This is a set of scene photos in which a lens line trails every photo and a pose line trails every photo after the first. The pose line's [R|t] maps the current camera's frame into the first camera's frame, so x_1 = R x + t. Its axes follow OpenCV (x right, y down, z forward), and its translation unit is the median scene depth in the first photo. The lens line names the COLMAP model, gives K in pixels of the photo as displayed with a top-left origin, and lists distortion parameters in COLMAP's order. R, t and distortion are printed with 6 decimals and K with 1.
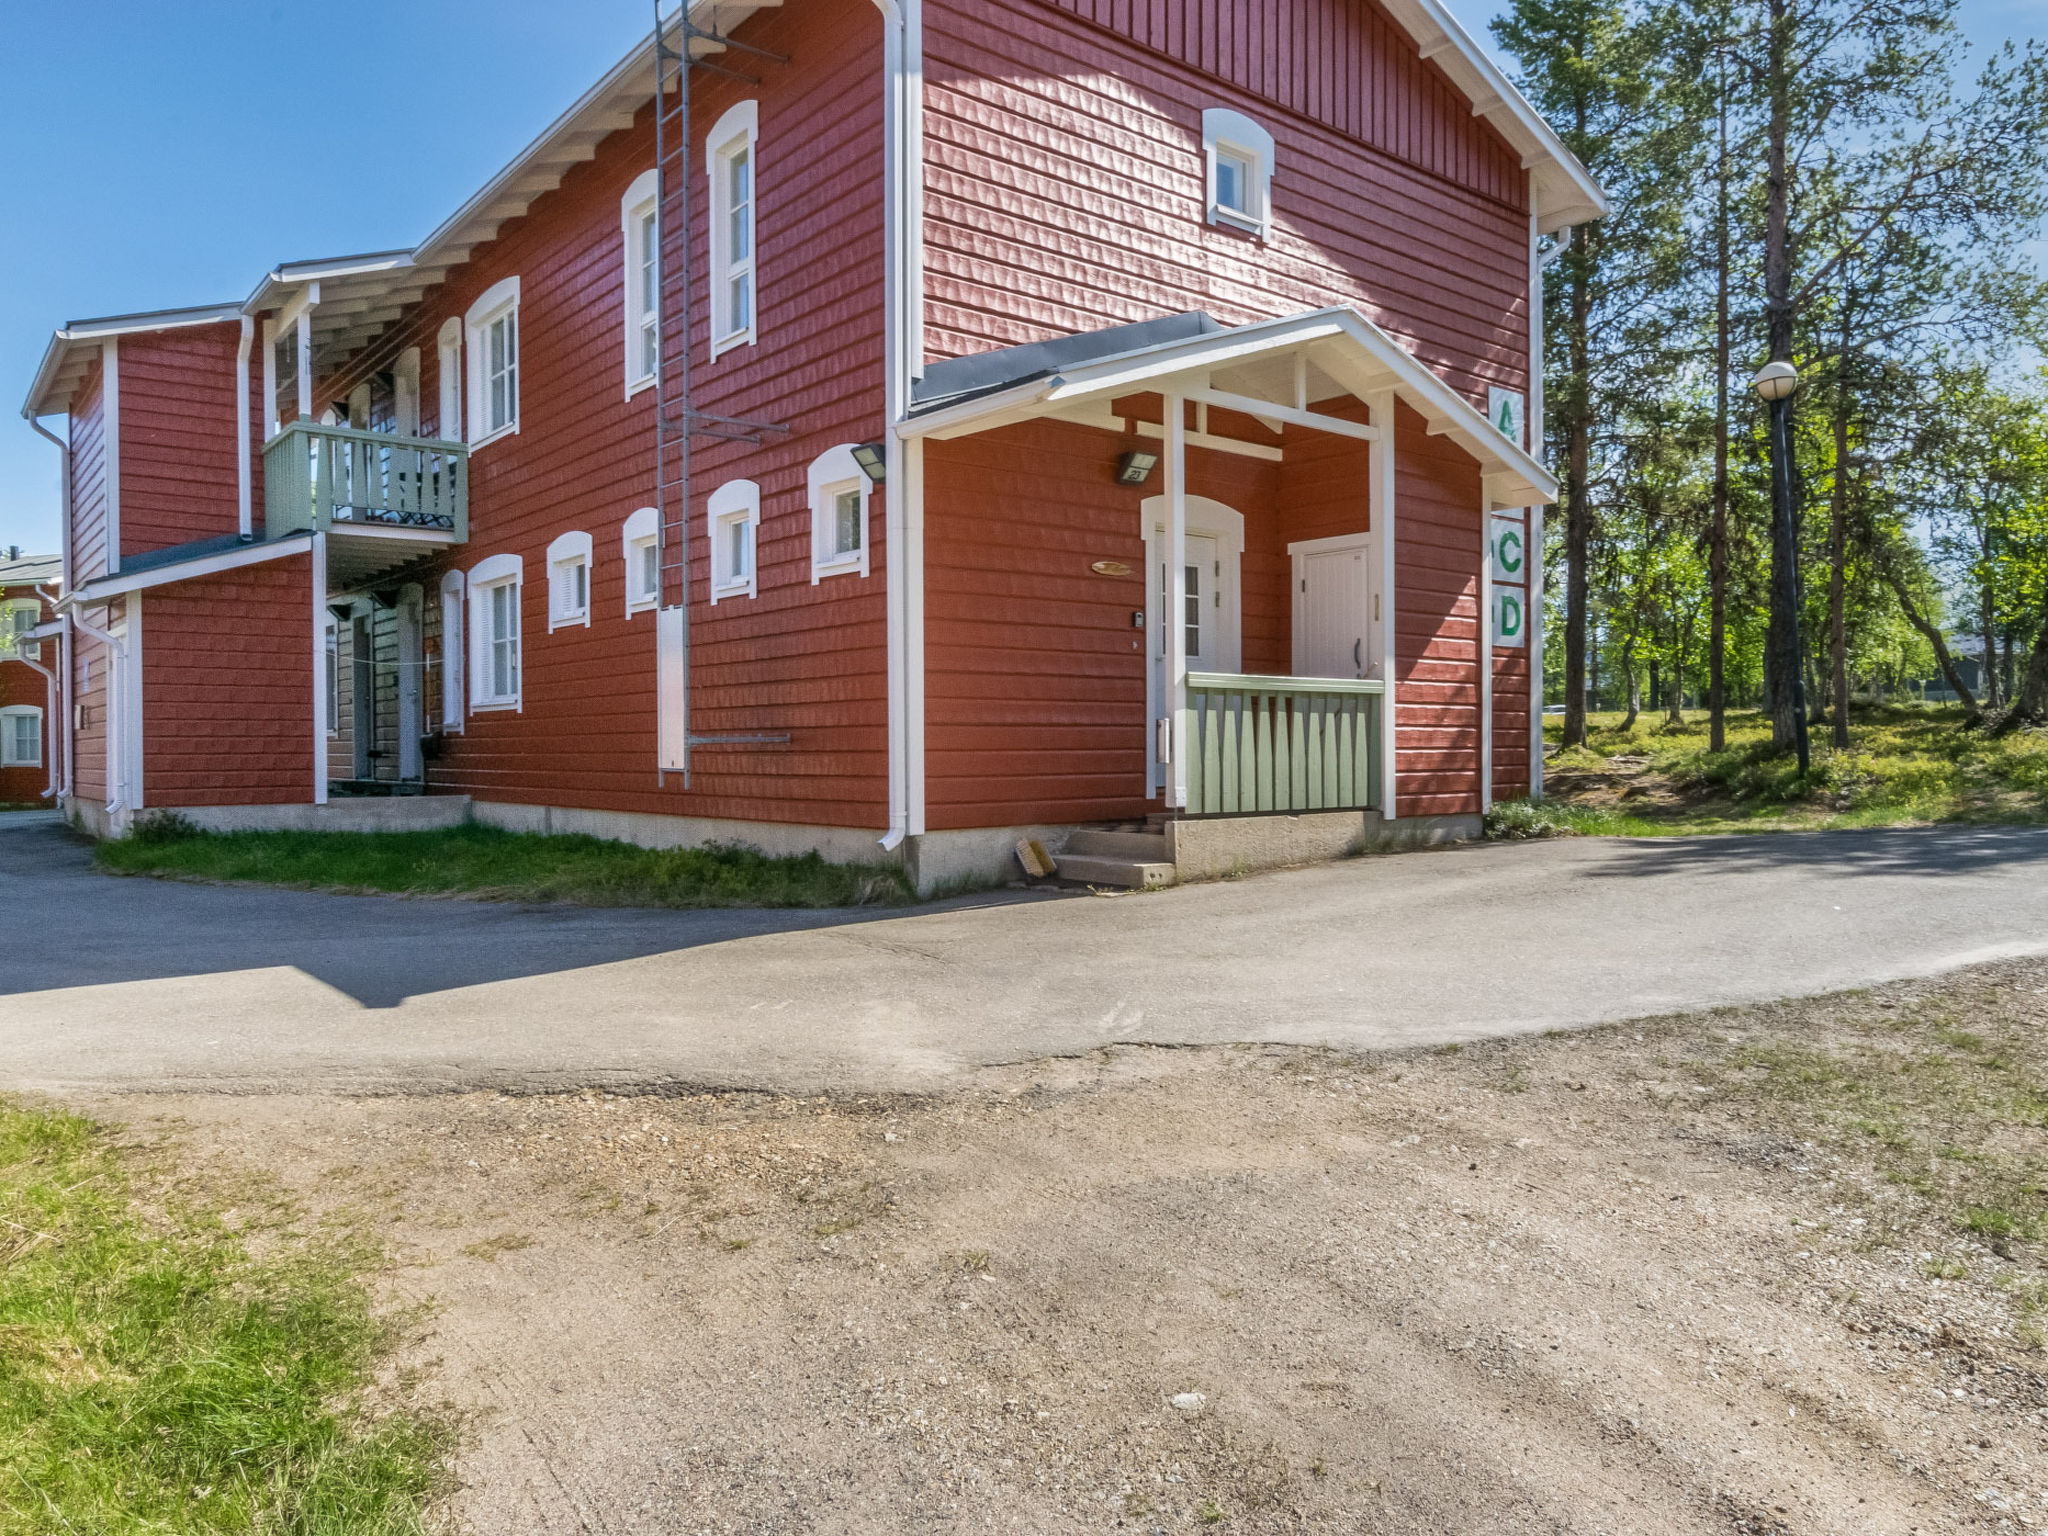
lens RADIAL K [[1334.9, 0, 1026.3], [0, 1334.9, 763.4], [0, 0, 1]] dist [0.007784, -0.001409]
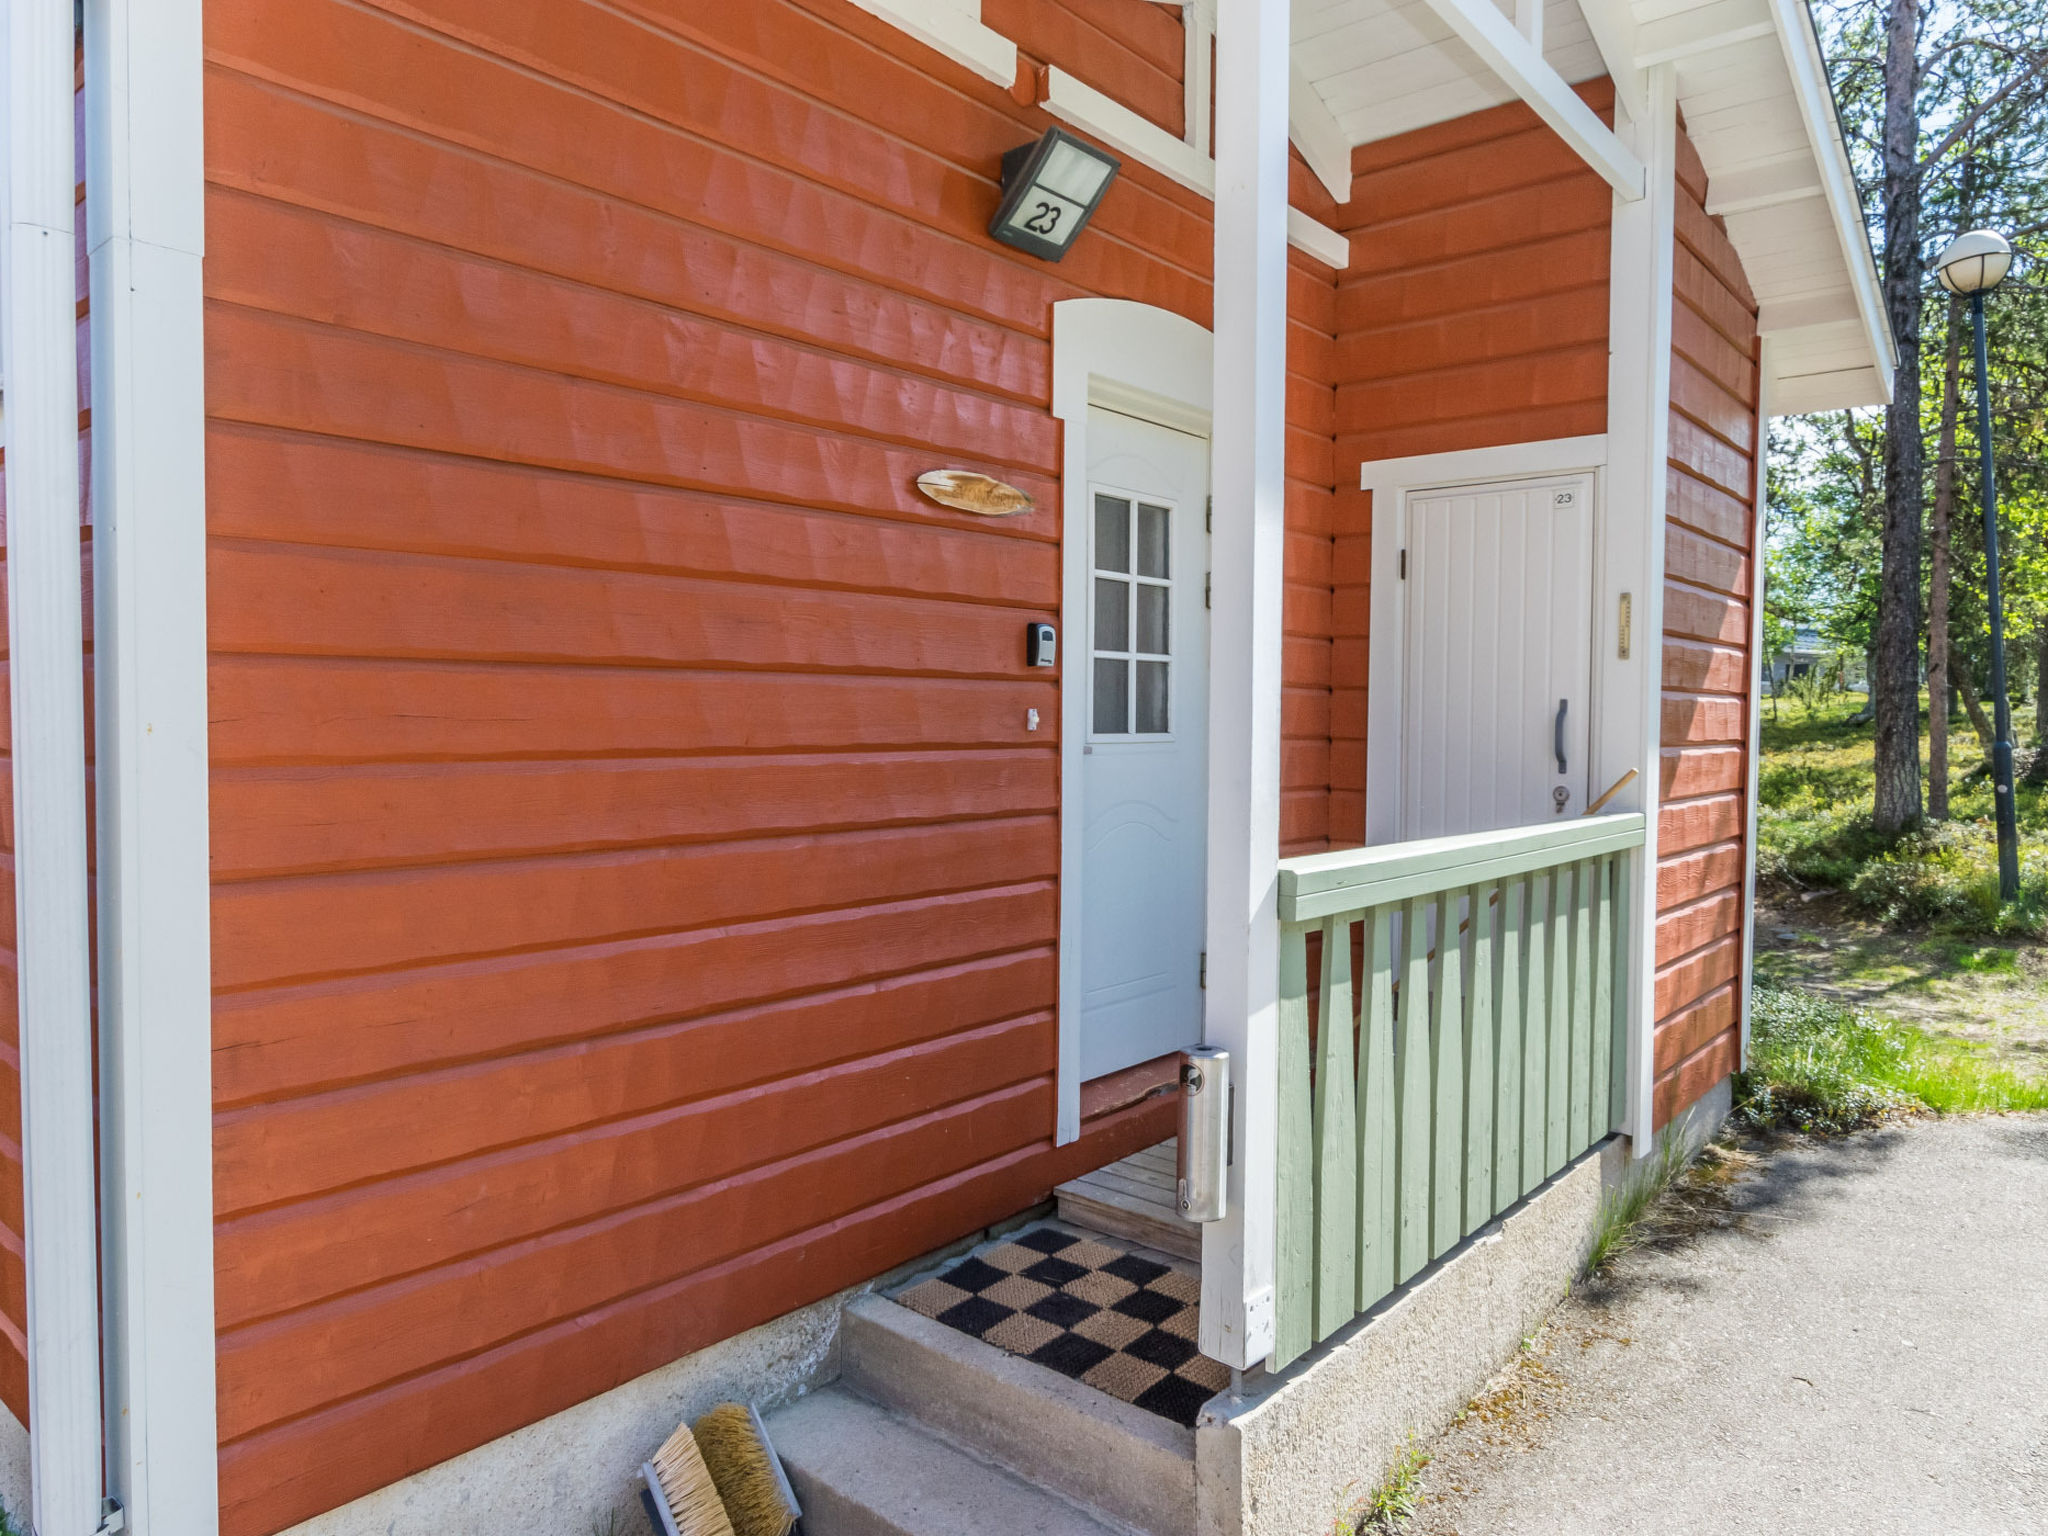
lens RADIAL K [[1334.9, 0, 1023.9], [0, 1334.9, 764.0], [0, 0, 1]] dist [0.007784, -0.001409]
pose [[0.985435, 0.006332, 0.169933, 0.019712], [-0.009432, 0.999803, 0.017440, -0.083583], [-0.169789, -0.018789, 0.985301, 0.661725]]
